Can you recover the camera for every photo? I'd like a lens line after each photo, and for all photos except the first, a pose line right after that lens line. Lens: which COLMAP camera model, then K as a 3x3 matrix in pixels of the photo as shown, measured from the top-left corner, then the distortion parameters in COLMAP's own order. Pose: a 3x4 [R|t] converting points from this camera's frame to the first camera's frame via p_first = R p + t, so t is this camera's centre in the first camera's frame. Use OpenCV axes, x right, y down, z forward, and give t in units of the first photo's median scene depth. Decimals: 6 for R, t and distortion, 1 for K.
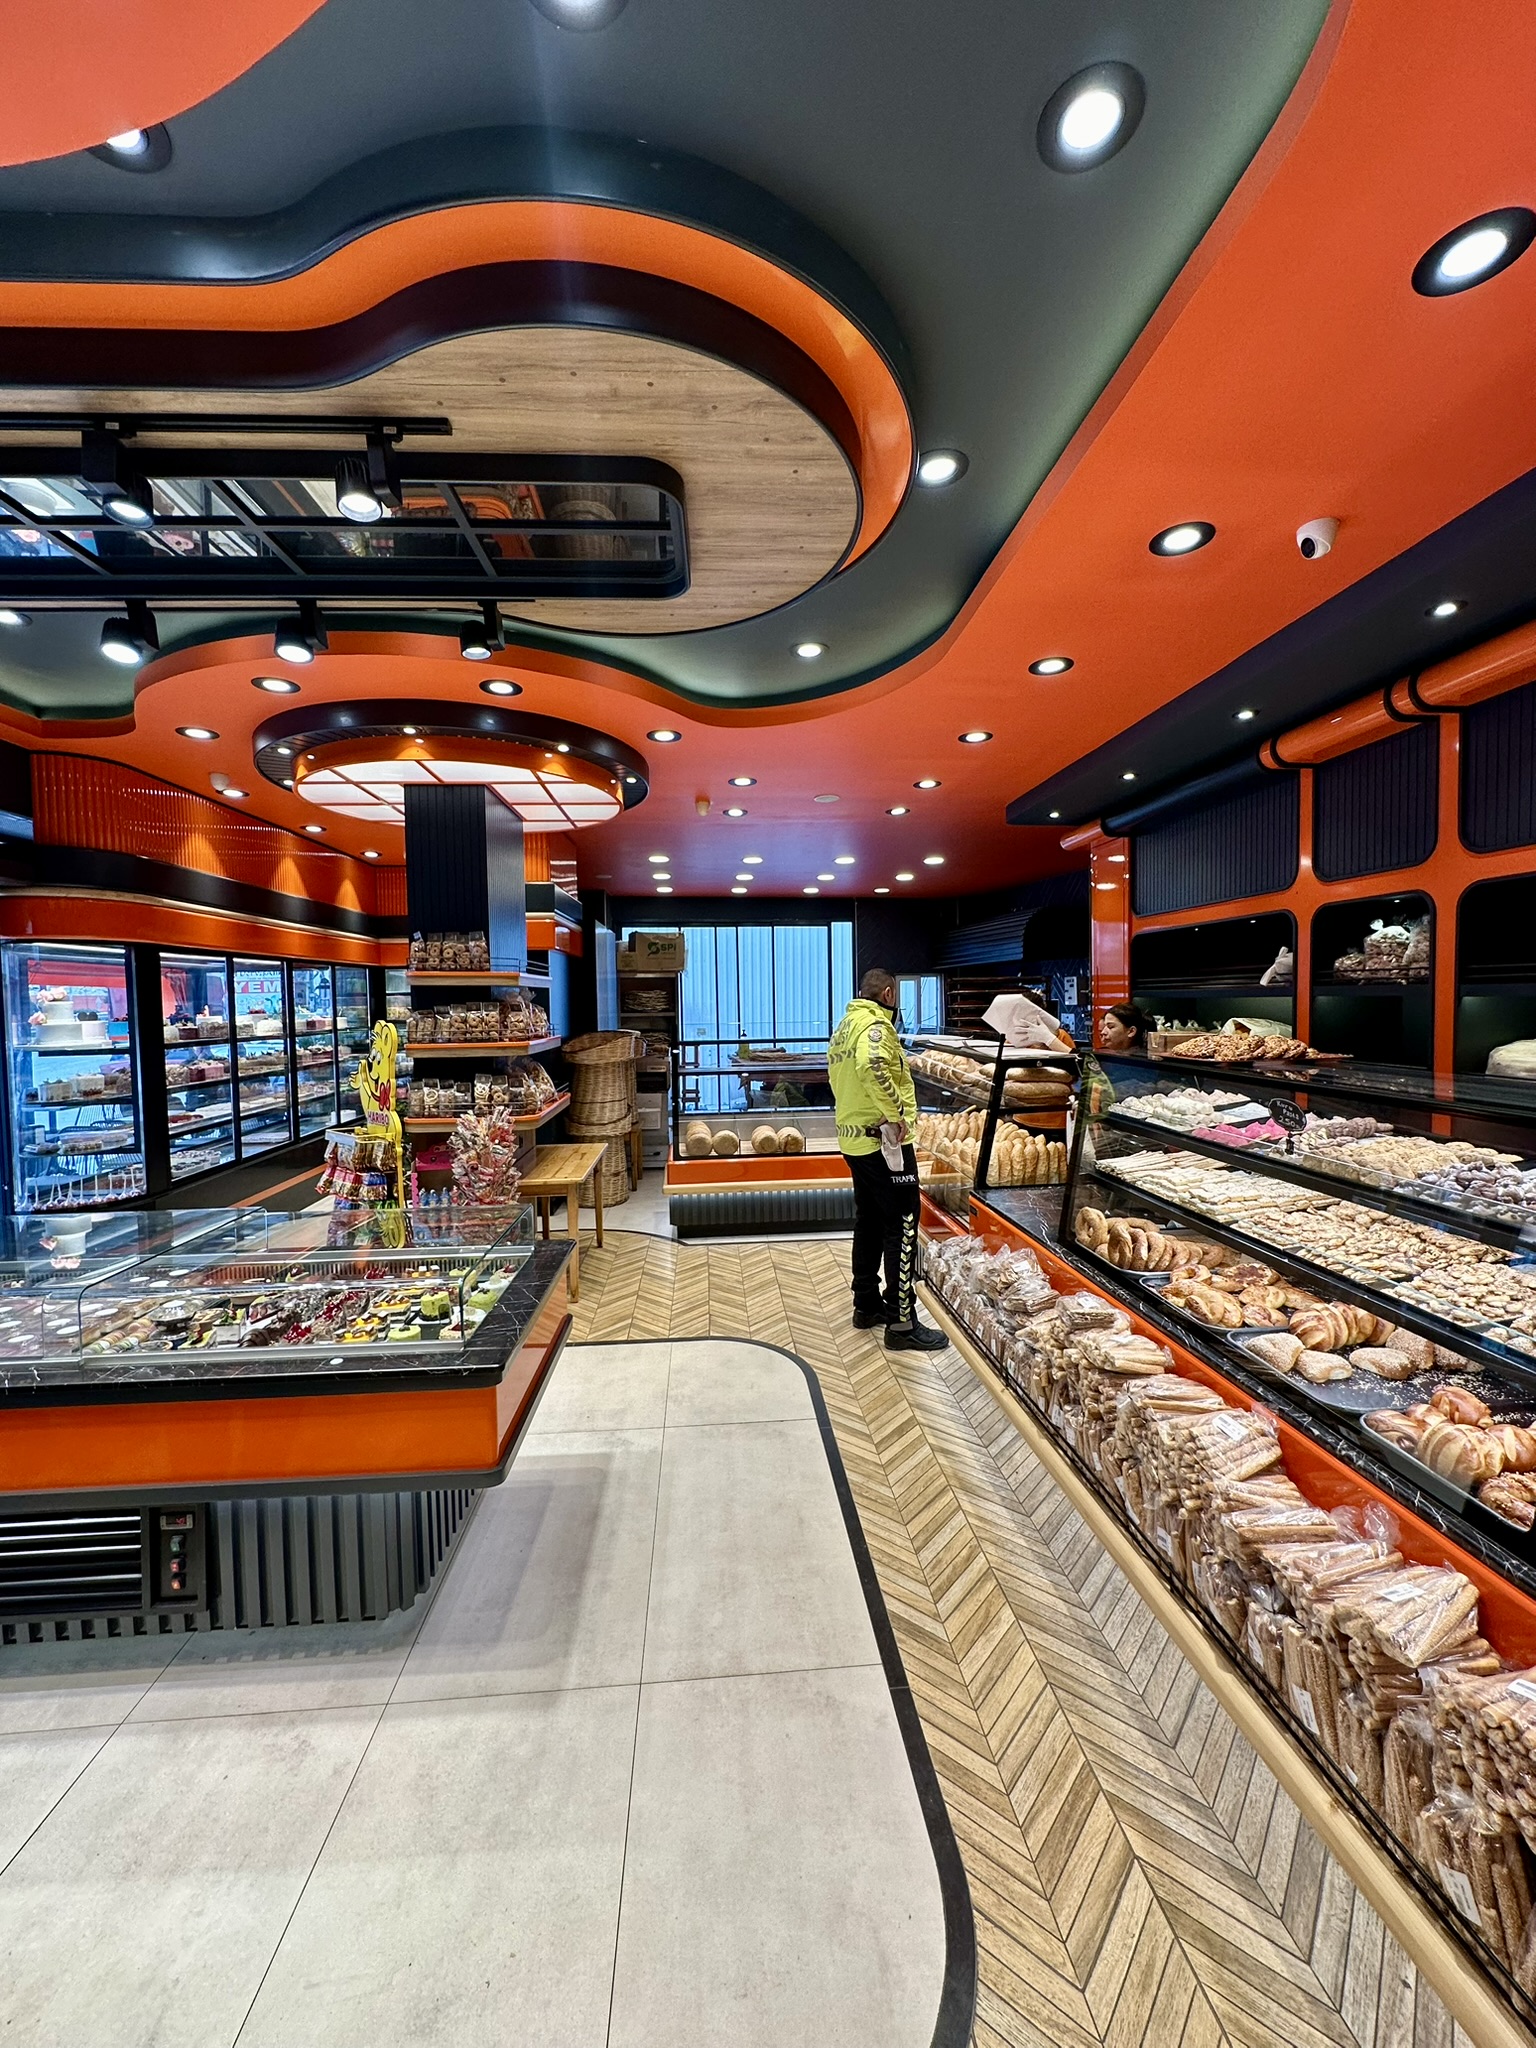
lens RADIAL K [[817.0, 0, 770.8], [0, 817.0, 1025.2], [0, 0, 1]] dist [-0.002332, 0.000220]
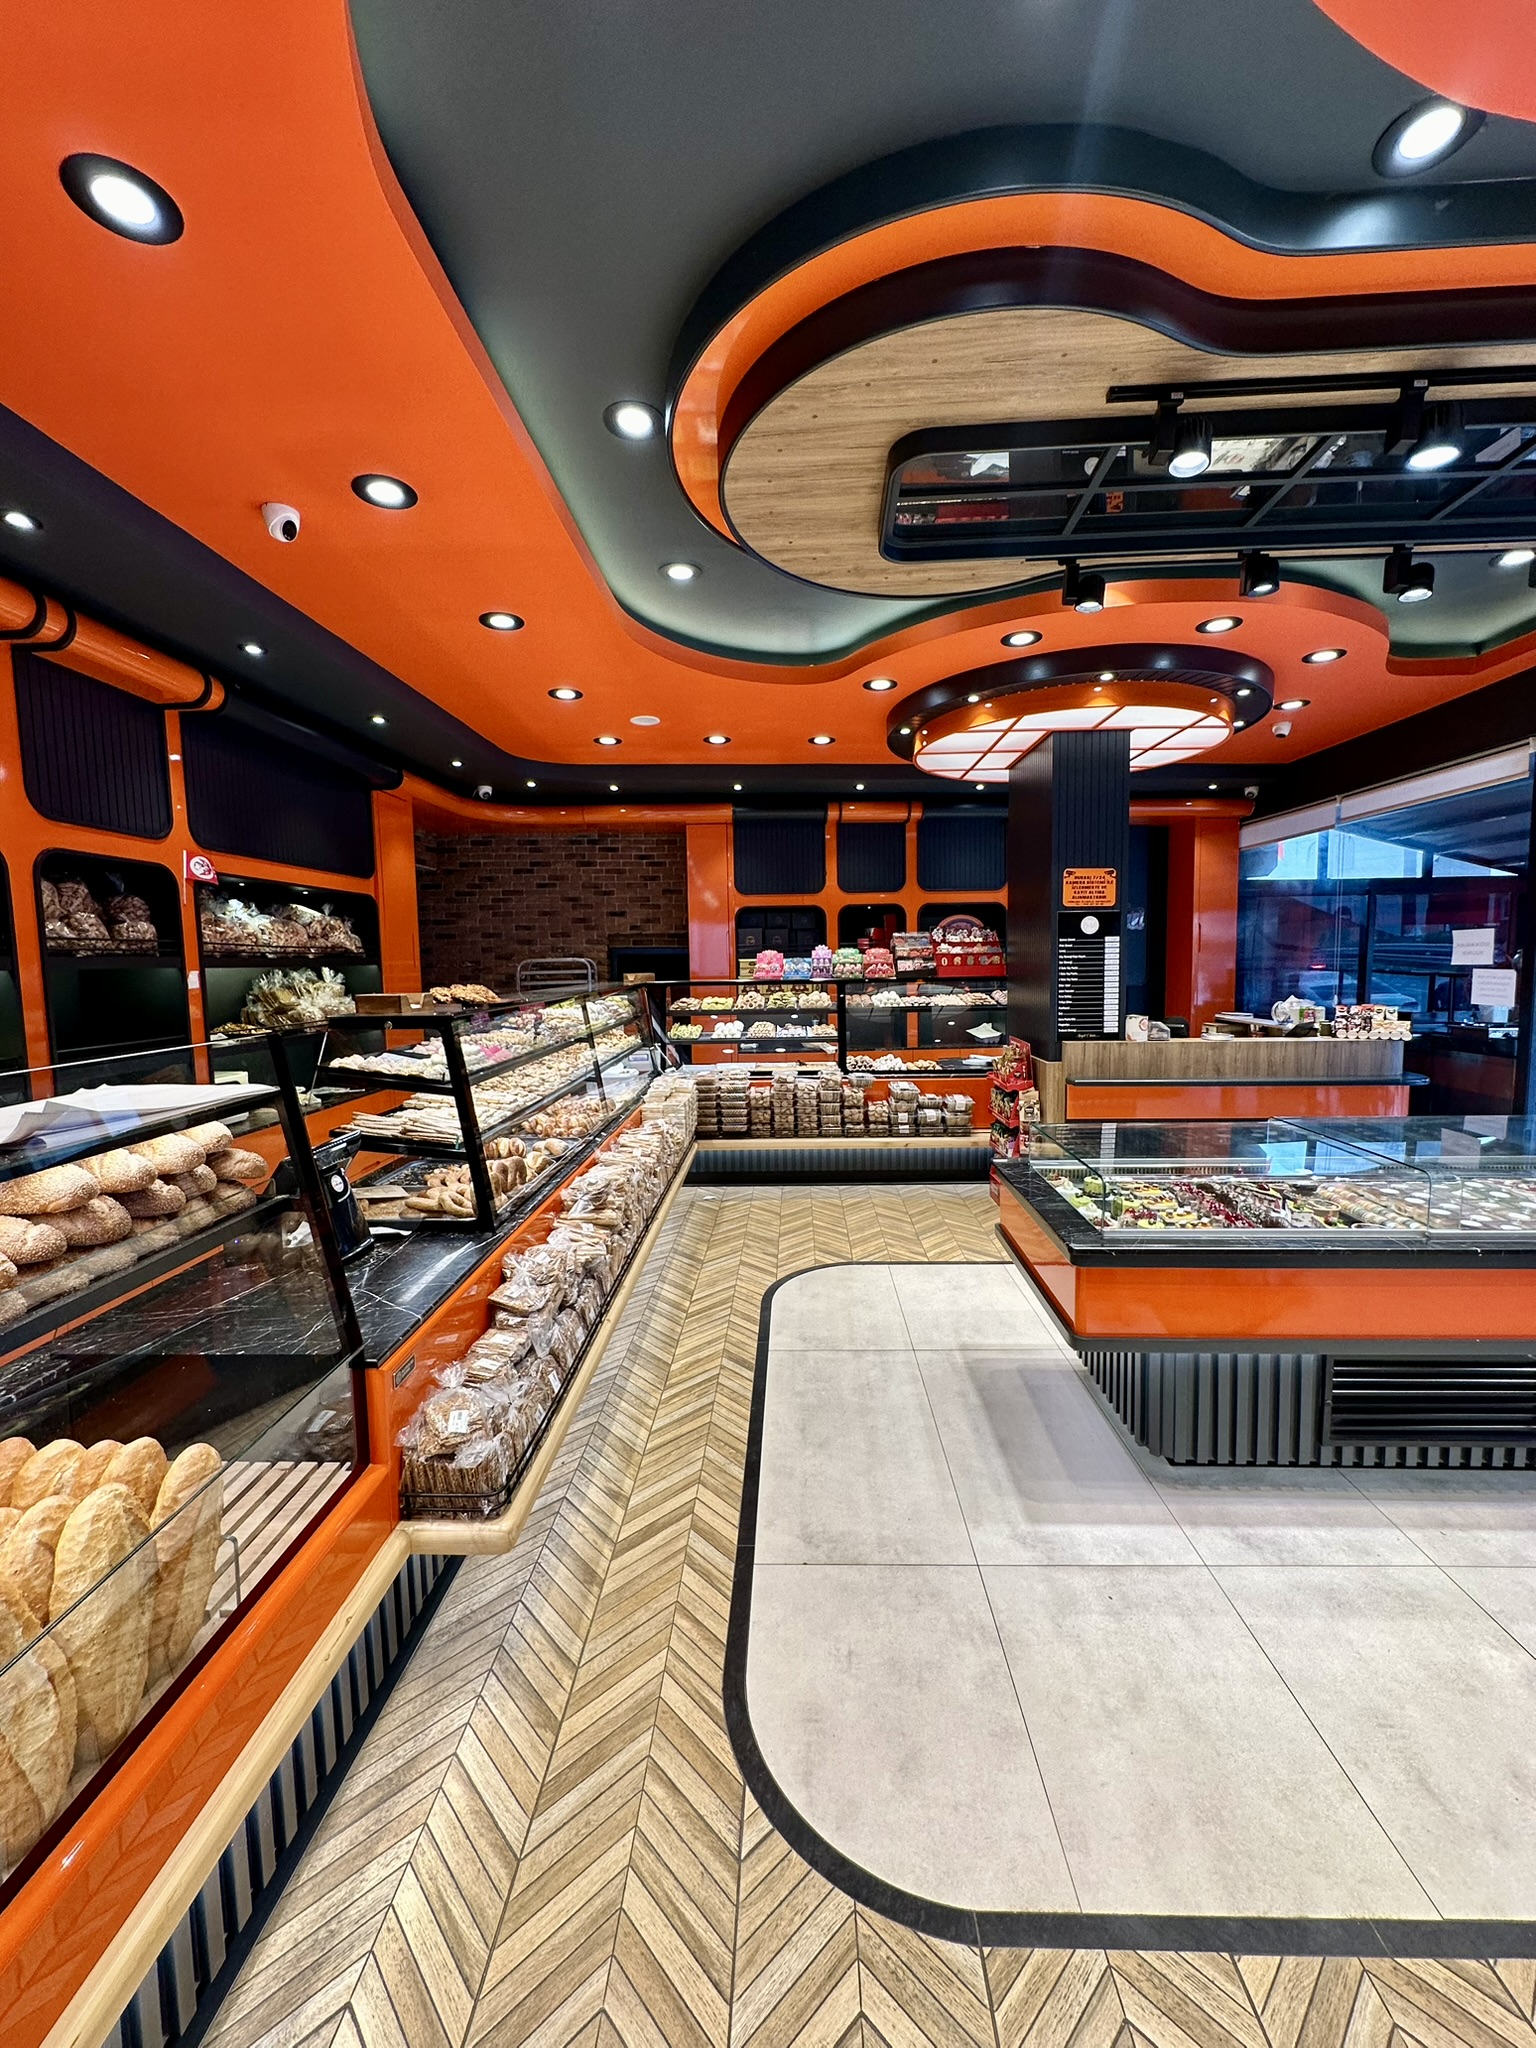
lens RADIAL K [[817.0, 0, 770.8], [0, 817.0, 1025.2], [0, 0, 1]] dist [-0.002332, 0.000220]
pose [[-0.992851, 0.024891, 0.116736, -0.052612], [0.038652, 0.992363, 0.117141, -0.045597], [-0.112929, 0.120816, -0.986230, 1.746328]]
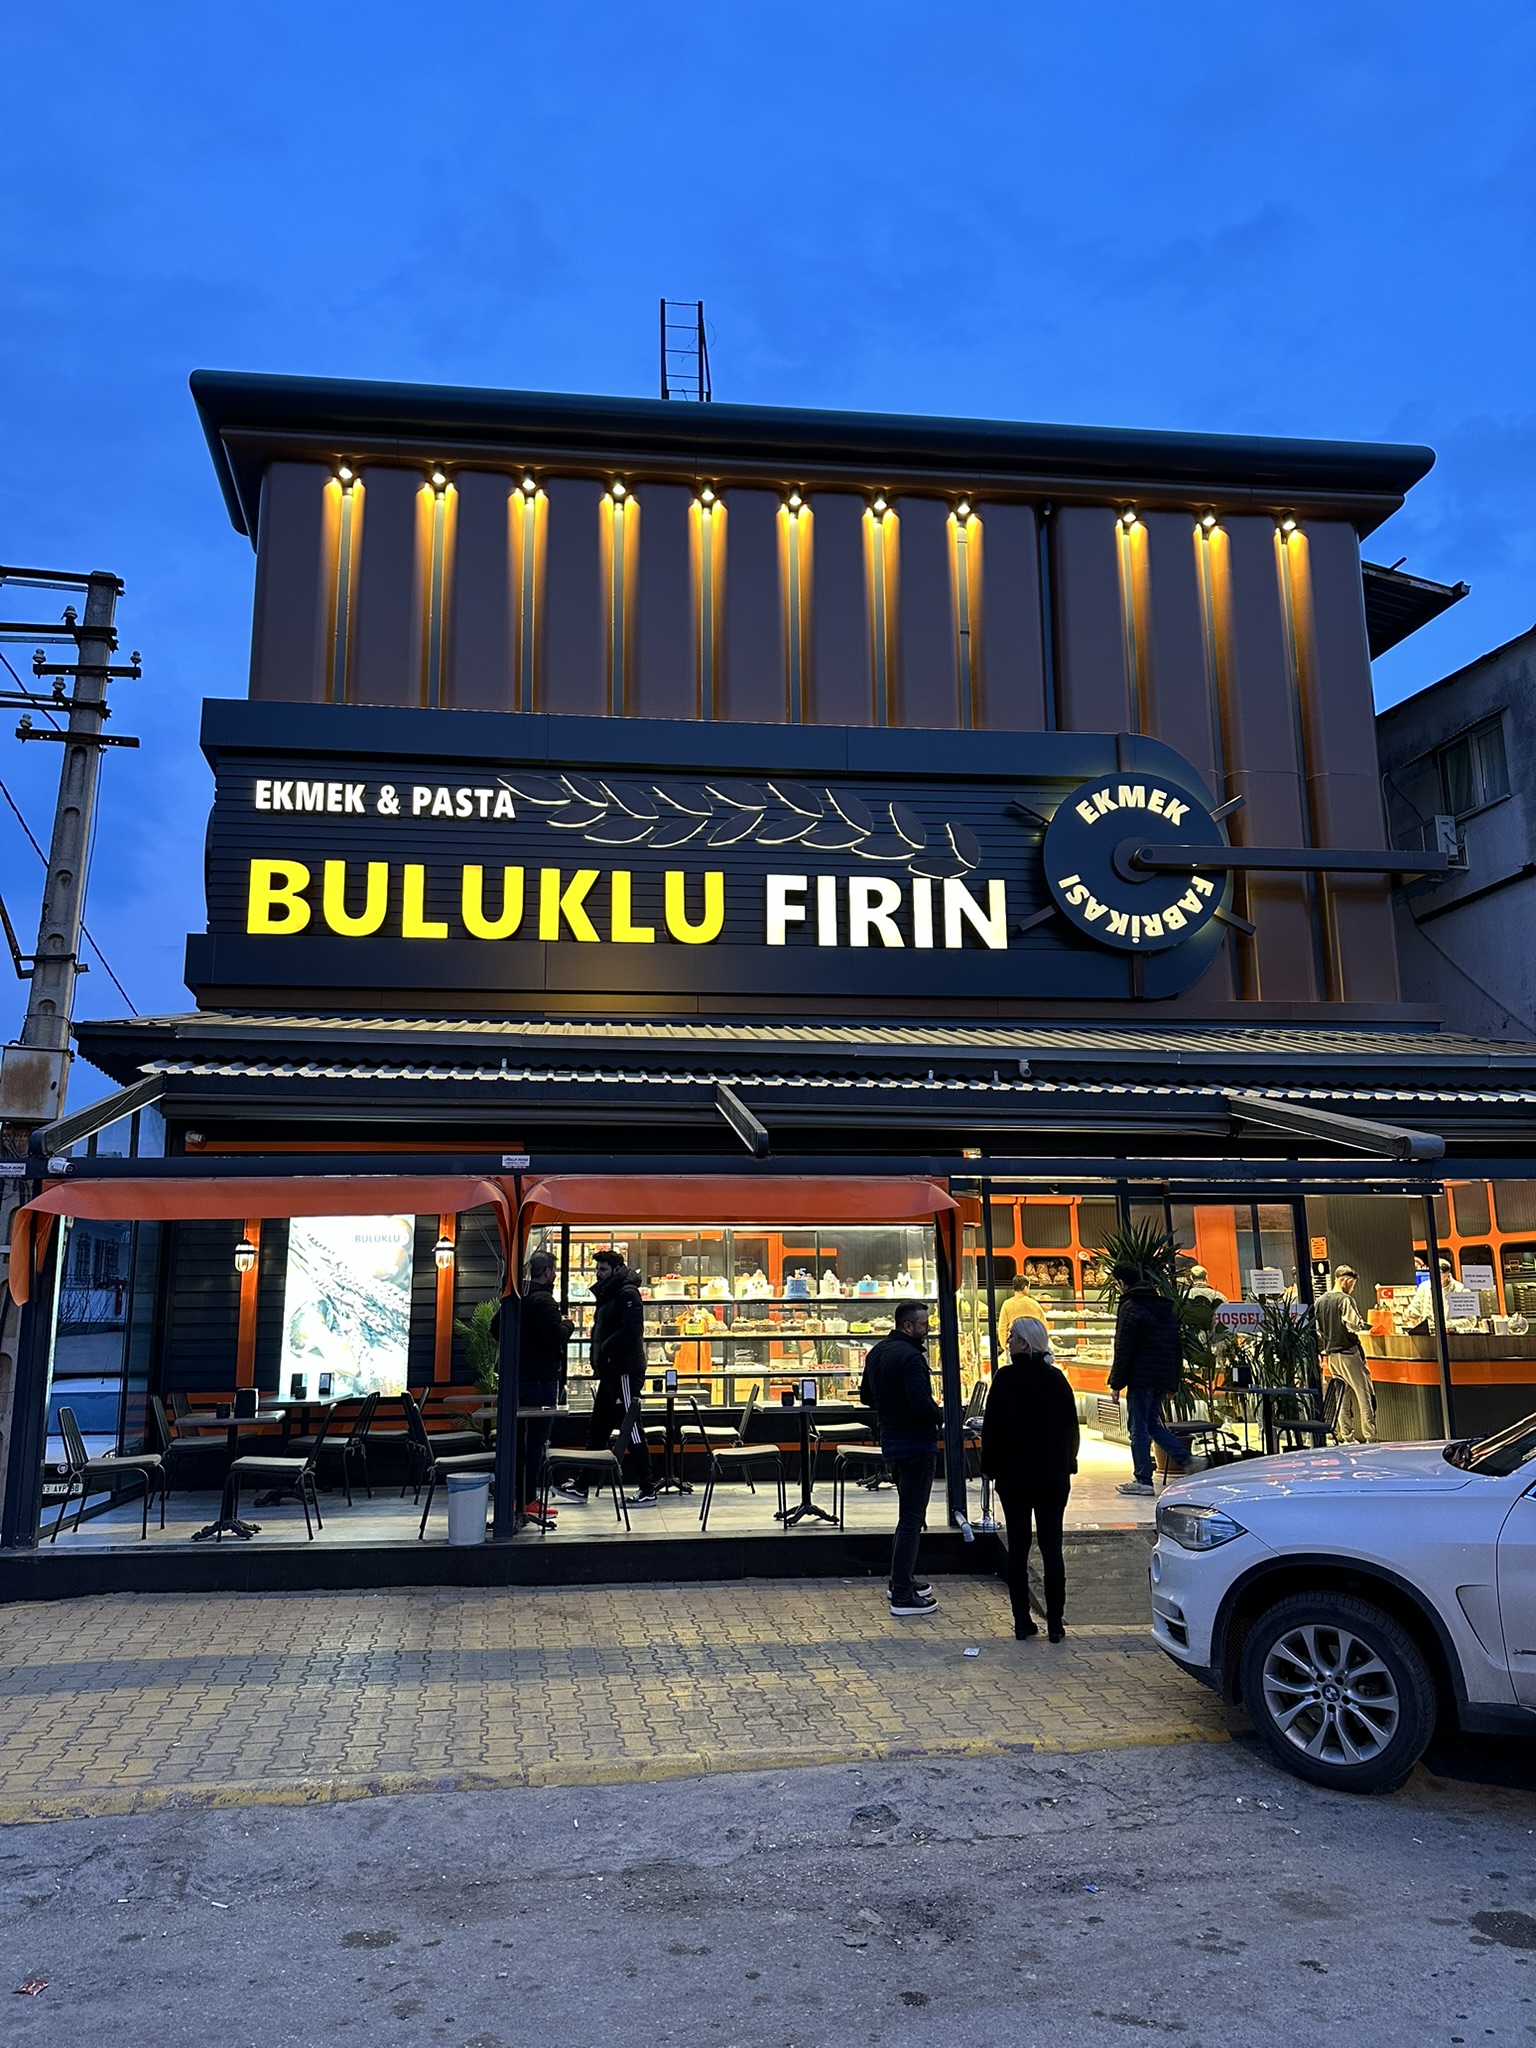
lens RADIAL K [[1437.9, 0, 785.8], [0, 1437.9, 1009.5], [0, 0, 1]] dist [0.084416, -0.136653]
pose [[-0.037637, 0.225132, 0.973601, -5.612654], [0.039625, 0.973861, -0.223661, 0.152693], [-0.998506, 0.030161, -0.045574, 2.174162]]
